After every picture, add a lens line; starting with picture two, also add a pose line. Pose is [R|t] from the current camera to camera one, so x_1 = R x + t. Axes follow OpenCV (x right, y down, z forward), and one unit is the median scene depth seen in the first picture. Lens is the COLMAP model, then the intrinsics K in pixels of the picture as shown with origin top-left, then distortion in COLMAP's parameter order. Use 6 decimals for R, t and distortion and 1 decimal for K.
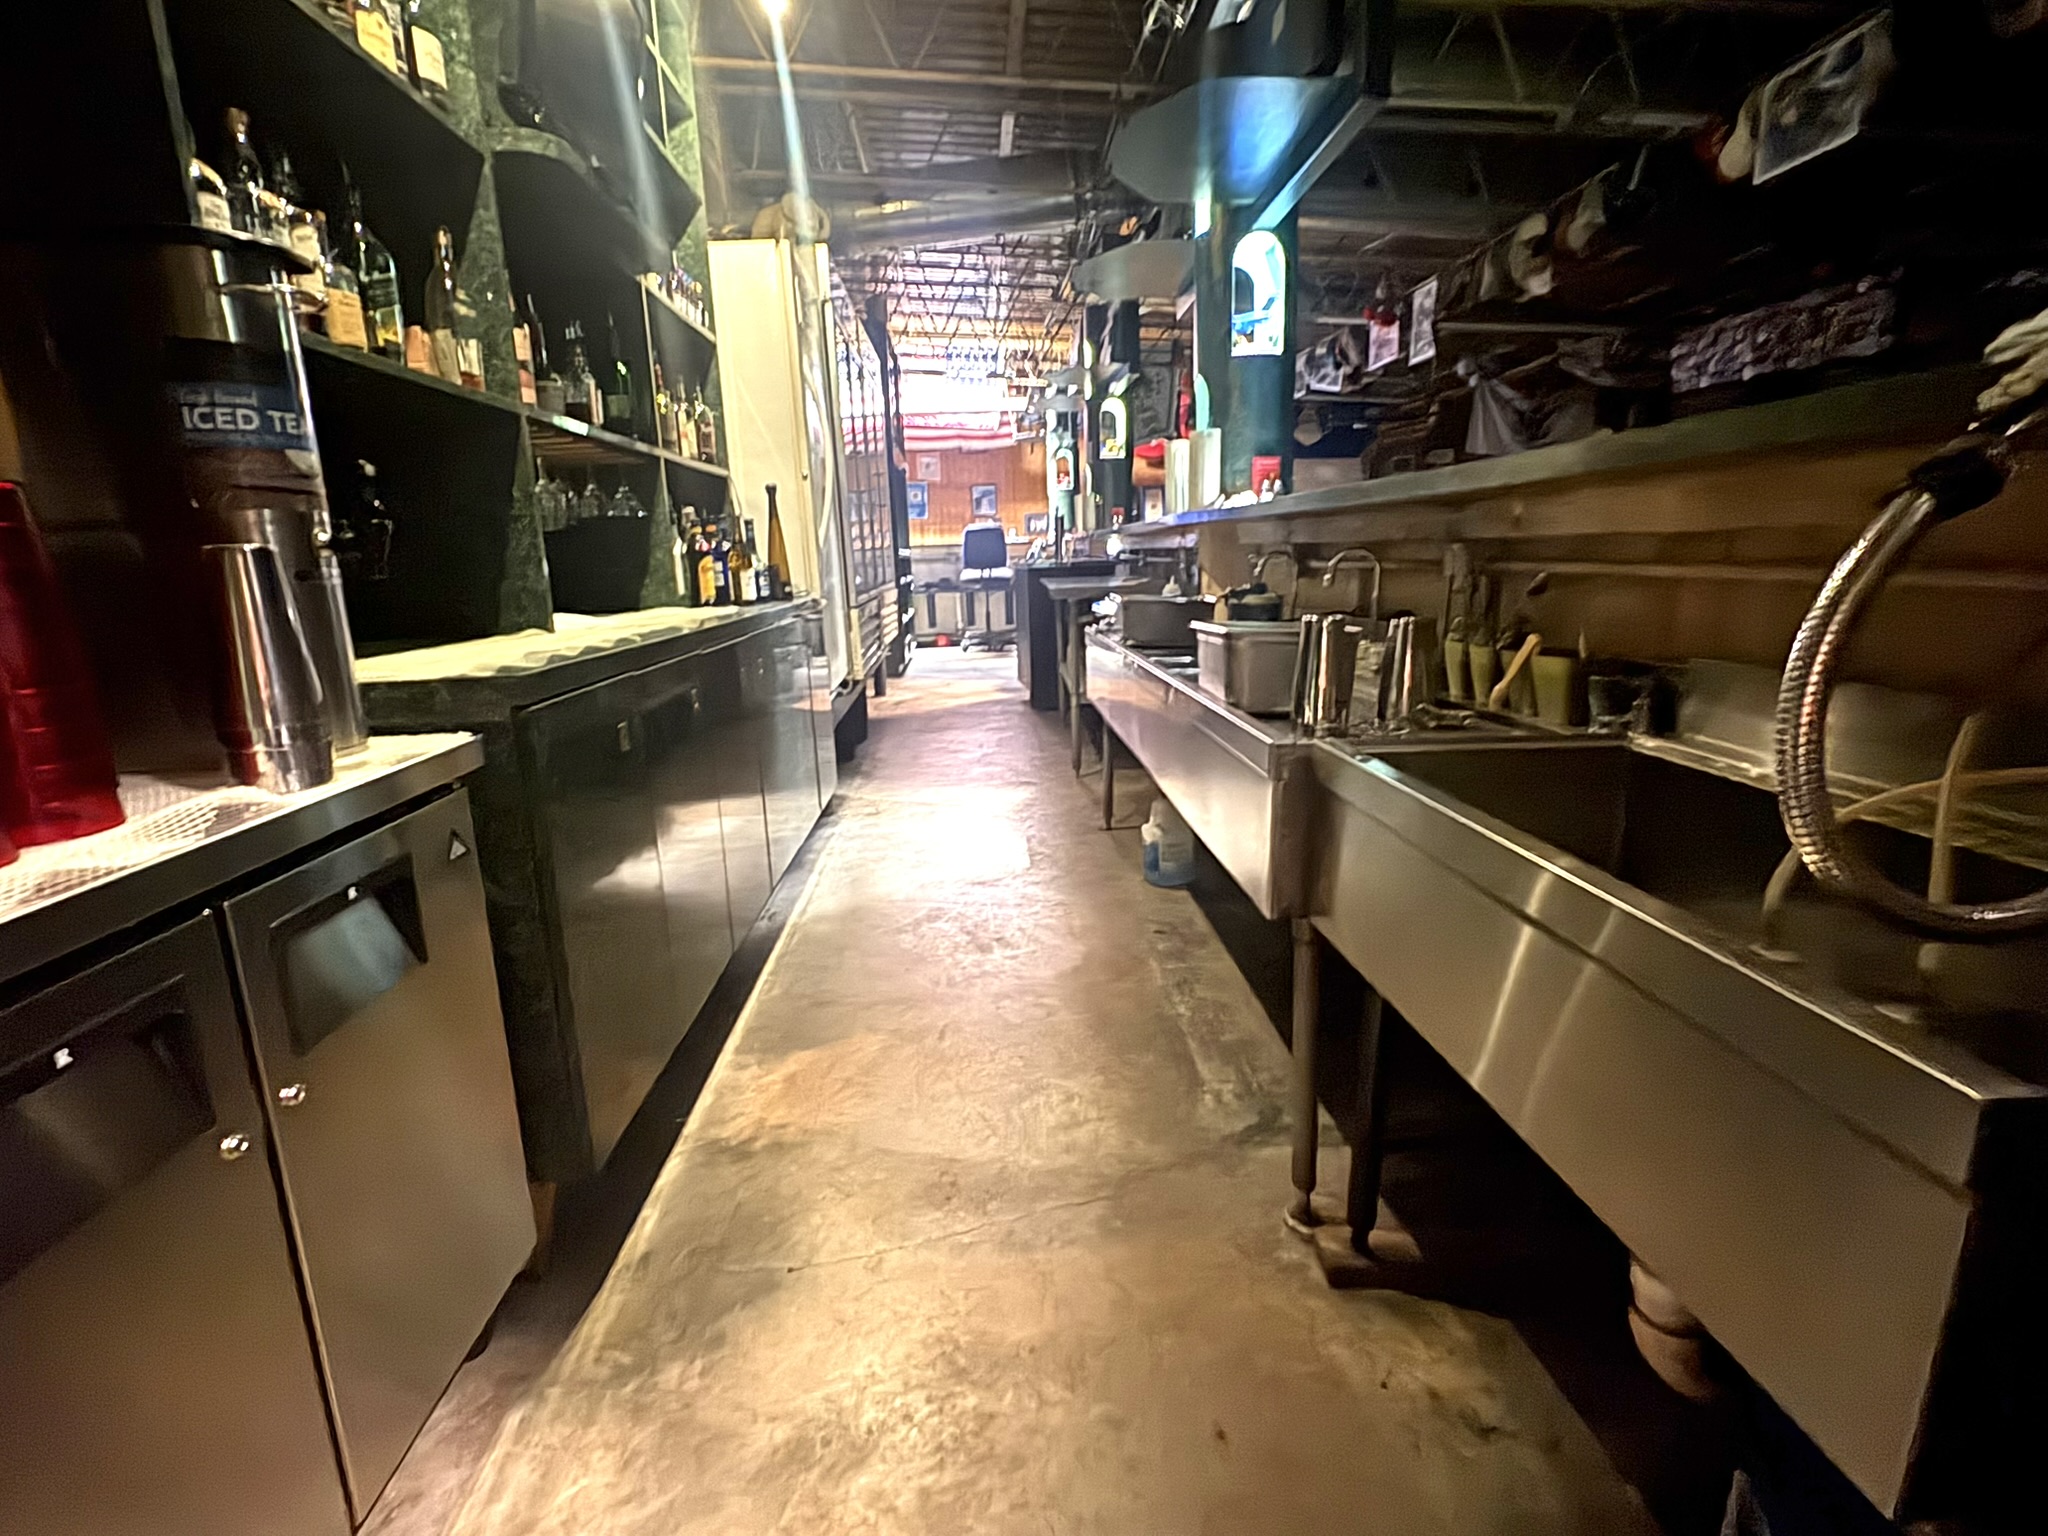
lens RADIAL K [[993.6, 0, 1024.0], [0, 993.6, 768.0], [0, 0, 1]] dist [-0.003481, -0.000184]
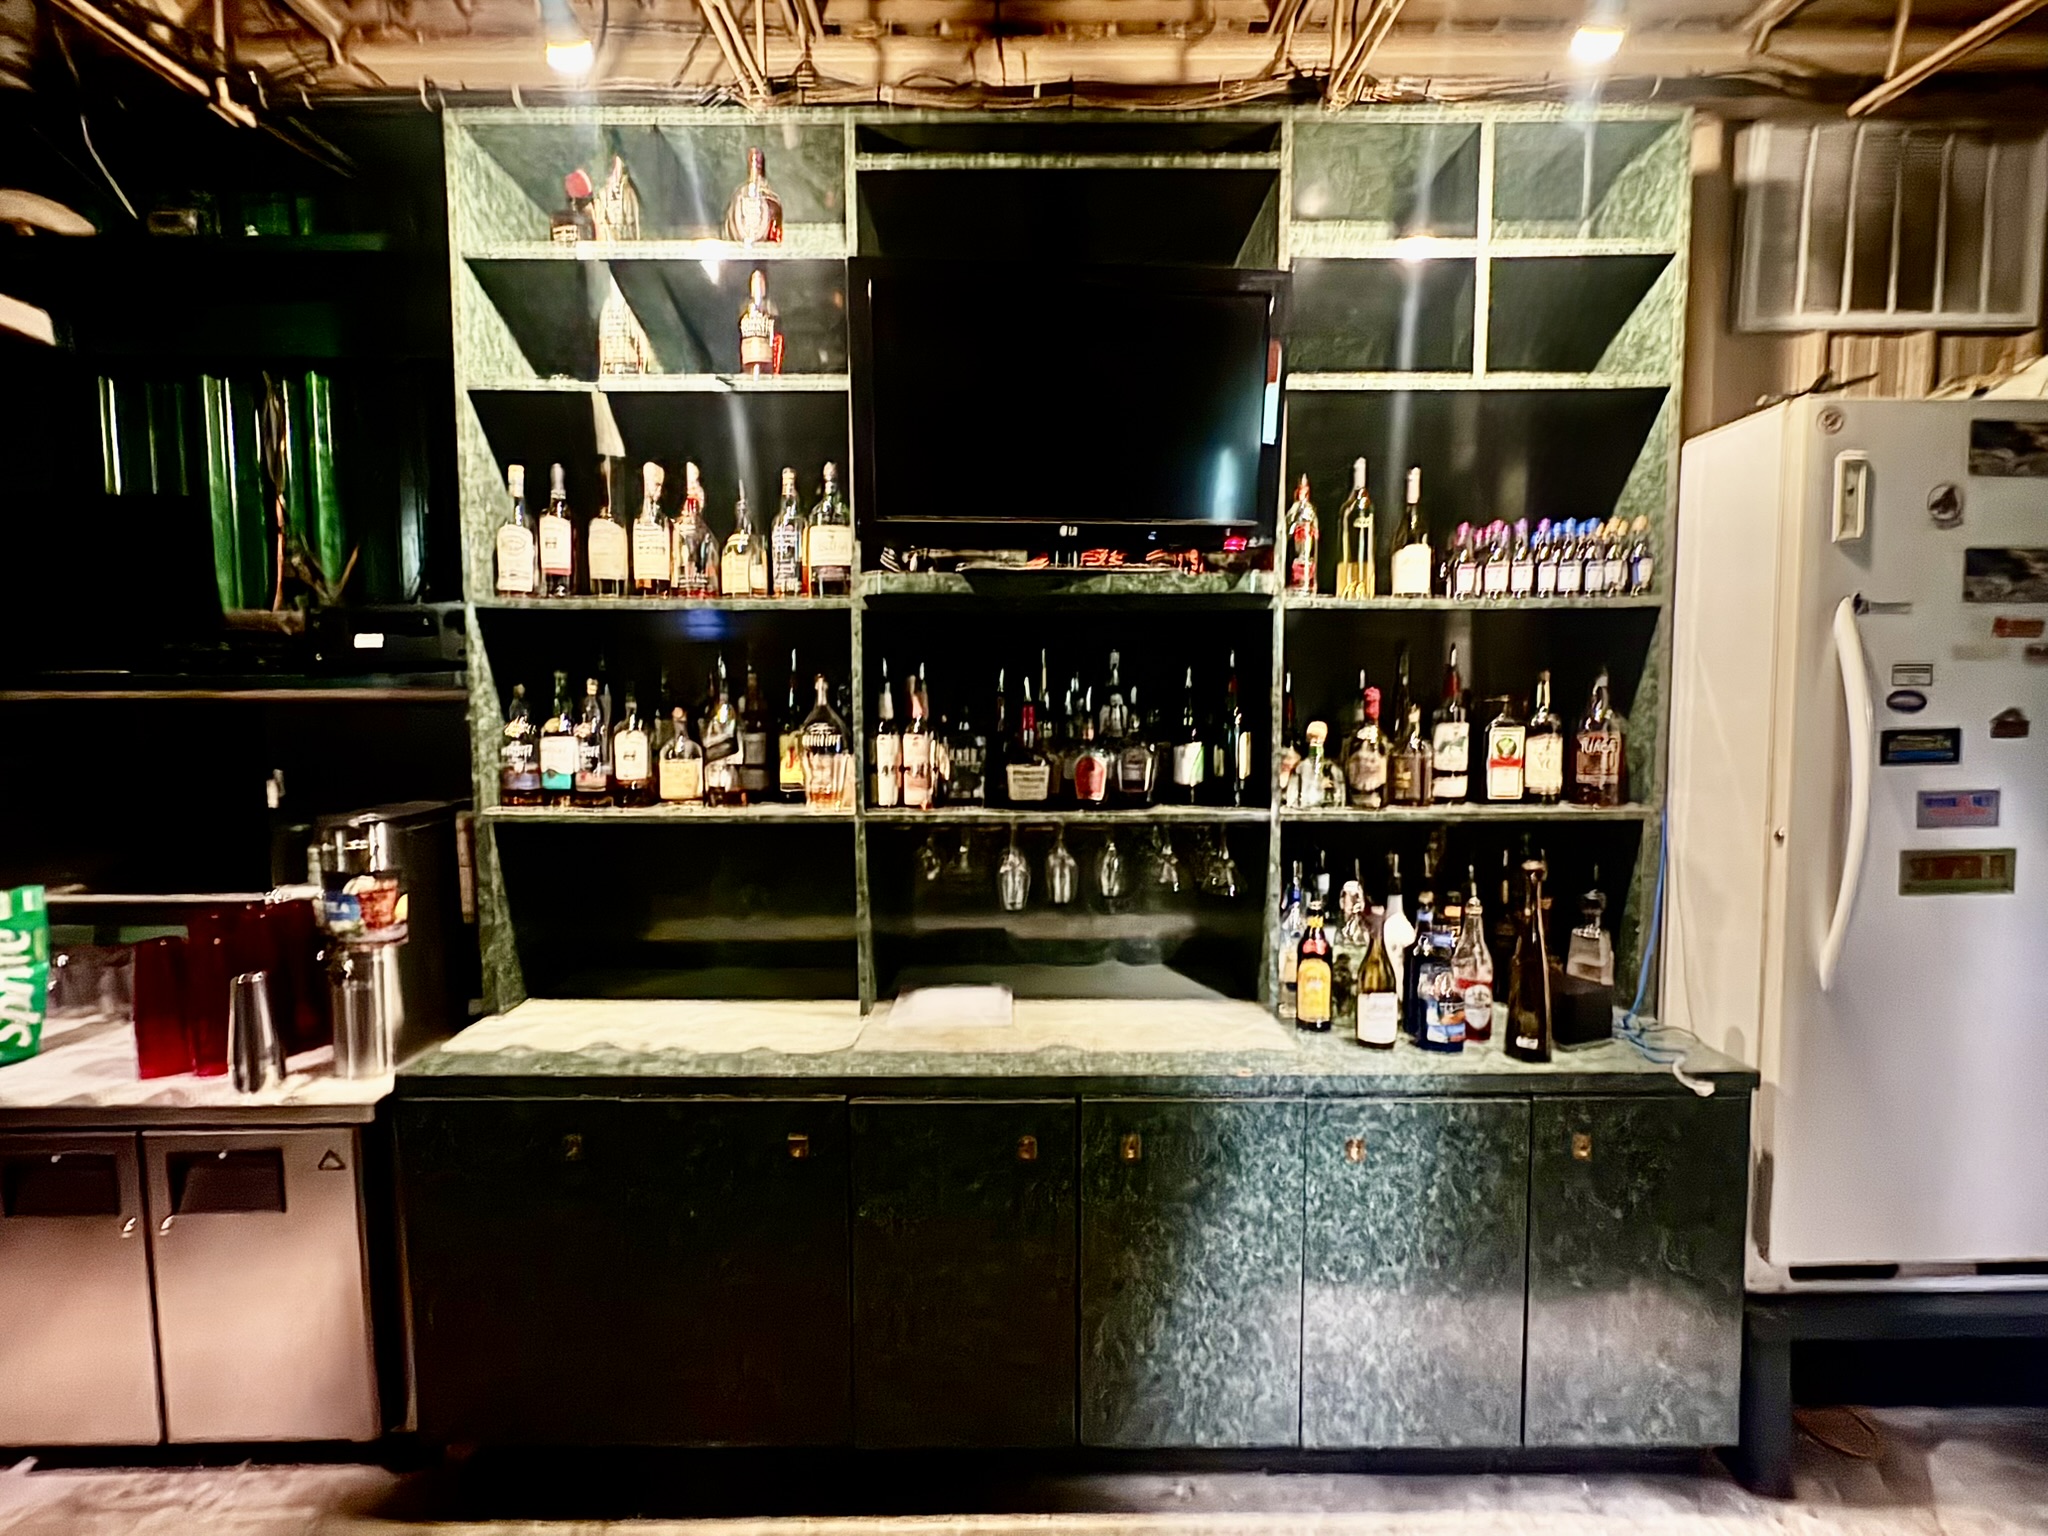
lens RADIAL K [[943.9, 0, 1024.0], [0, 943.9, 768.0], [0, 0, 1]] dist [-0.001388, 0.000900]
pose [[-0.039838, 0.107226, -0.993436, 0.160551], [-0.212713, 0.970526, 0.113283, -0.181116], [0.976302, 0.215830, -0.015855, 0.375603]]
